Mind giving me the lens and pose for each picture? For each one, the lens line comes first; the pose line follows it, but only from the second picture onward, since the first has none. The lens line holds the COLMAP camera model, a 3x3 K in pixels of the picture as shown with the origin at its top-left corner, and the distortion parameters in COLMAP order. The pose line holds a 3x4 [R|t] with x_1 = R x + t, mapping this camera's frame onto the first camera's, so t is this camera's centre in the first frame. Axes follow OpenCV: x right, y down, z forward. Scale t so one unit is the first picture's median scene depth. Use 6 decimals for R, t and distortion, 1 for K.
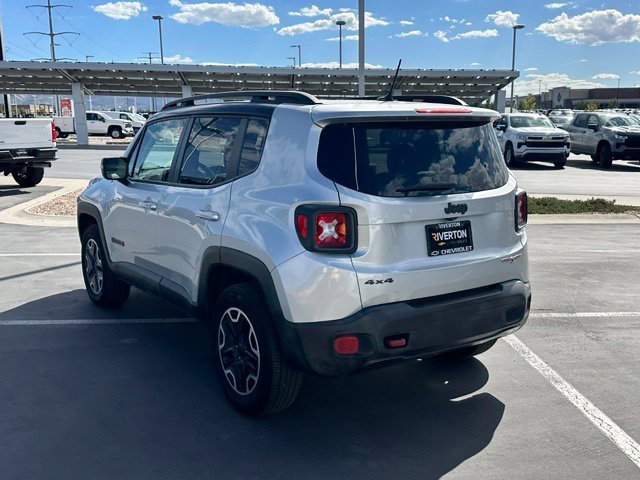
lens RADIAL K [[653.8, 0, 313.8], [0, 653.8, 238.3], [0, 0, 1]] dist [0.171593, -0.356062]
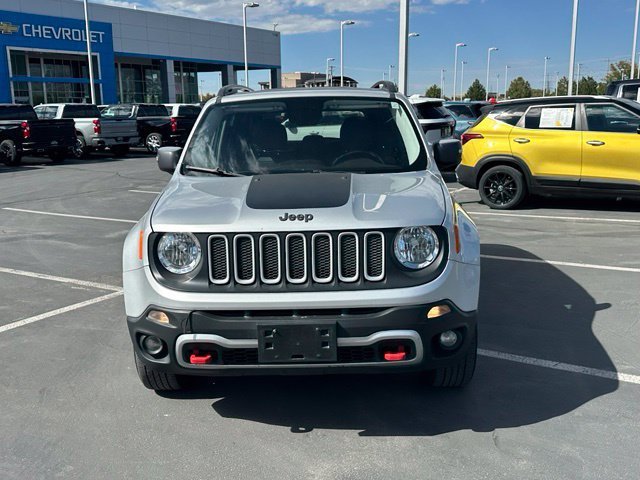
lens RADIAL K [[653.8, 0, 313.8], [0, 653.8, 238.3], [0, 0, 1]] dist [0.171593, -0.356062]
pose [[-0.807960, -0.087941, 0.582638, -0.916825], [0.126303, 0.939971, 0.317022, -0.404410], [-0.575542, 0.329730, -0.748351, 2.414817]]
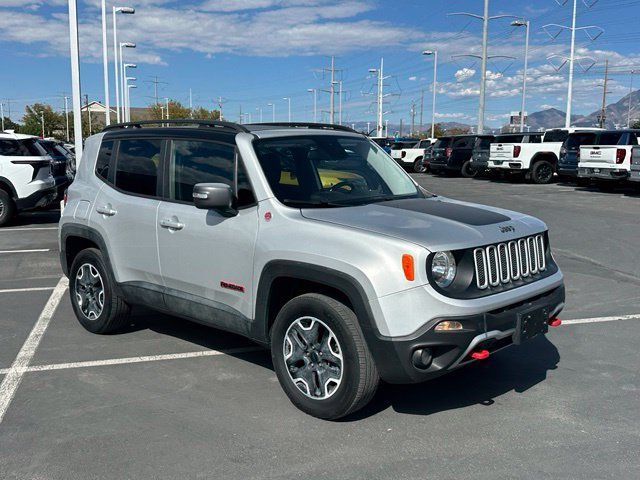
lens RADIAL K [[653.8, 0, 313.8], [0, 653.8, 238.3], [0, 0, 1]] dist [0.171593, -0.356062]
pose [[-0.979822, 0.035839, -0.196631, 0.073406], [-0.026244, 0.952205, 0.304331, -0.472630], [0.198140, 0.303351, -0.932051, 2.733720]]
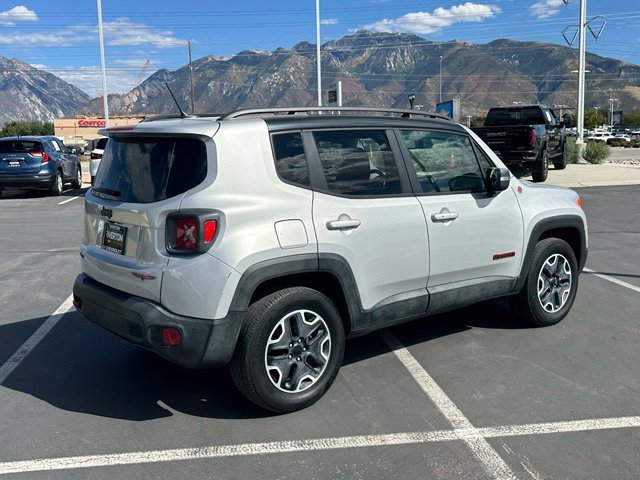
lens RADIAL K [[653.8, 0, 313.8], [0, 653.8, 238.3], [0, 0, 1]] dist [0.171593, -0.356062]
pose [[0.073186, 0.149870, -0.985993, 1.275356], [-0.152974, 0.978632, 0.137396, -0.197784], [0.985516, 0.140776, 0.094548, 1.149880]]
